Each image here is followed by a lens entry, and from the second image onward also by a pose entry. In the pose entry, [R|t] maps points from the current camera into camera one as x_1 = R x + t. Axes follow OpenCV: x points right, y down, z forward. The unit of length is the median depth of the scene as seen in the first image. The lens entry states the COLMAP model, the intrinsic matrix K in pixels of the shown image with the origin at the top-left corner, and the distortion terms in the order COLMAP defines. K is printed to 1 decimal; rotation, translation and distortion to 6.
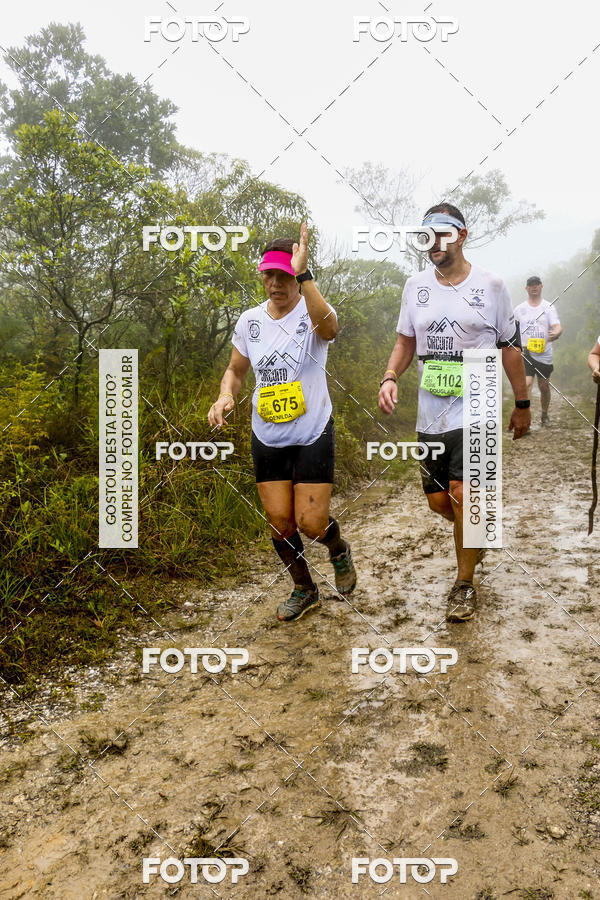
lens RADIAL K [[808.0, 0, 303.1], [0, 808.0, 455.9], [0, 0, 1]] dist [-0.156747, 0.202353]
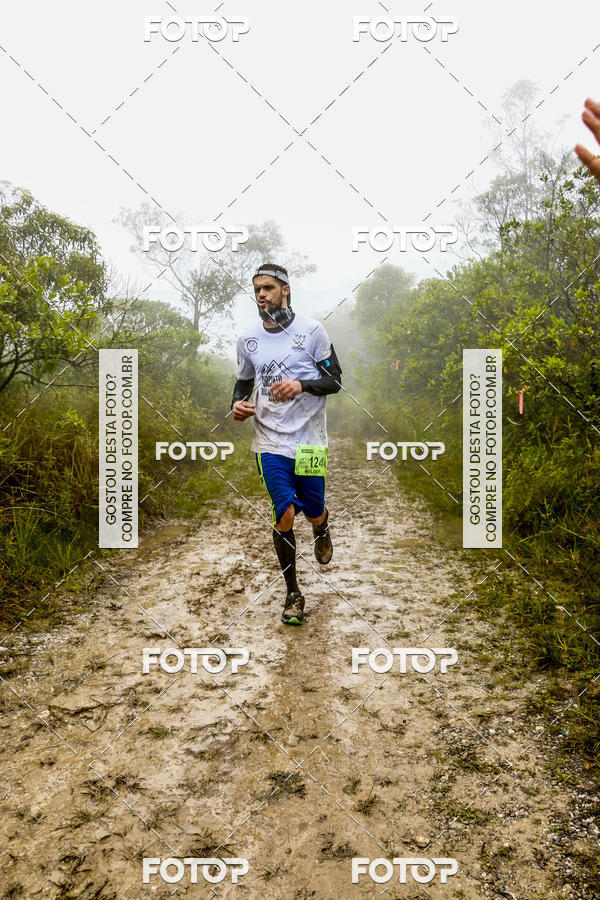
lens RADIAL K [[808.0, 0, 295.8], [0, 808.0, 457.2], [0, 0, 1]] dist [-0.156747, 0.202353]
pose [[0.958840, 0.010063, 0.283769, -0.084719], [0.004438, 0.998719, -0.050412, 0.009621], [-0.283913, 0.049597, 0.957566, 0.006217]]
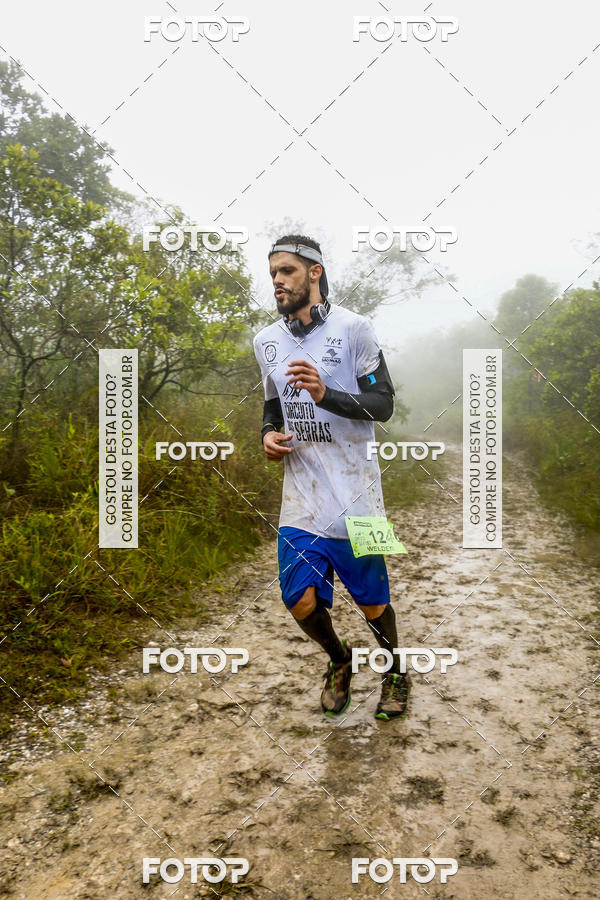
lens RADIAL K [[808.0, 0, 301.5], [0, 808.0, 453.8], [0, 0, 1]] dist [-0.156747, 0.202353]
pose [[0.991412, 0.034815, 0.126054, -0.102452], [-0.026801, 0.997544, -0.064718, 0.010235], [-0.127998, 0.060784, 0.989910, -0.016419]]
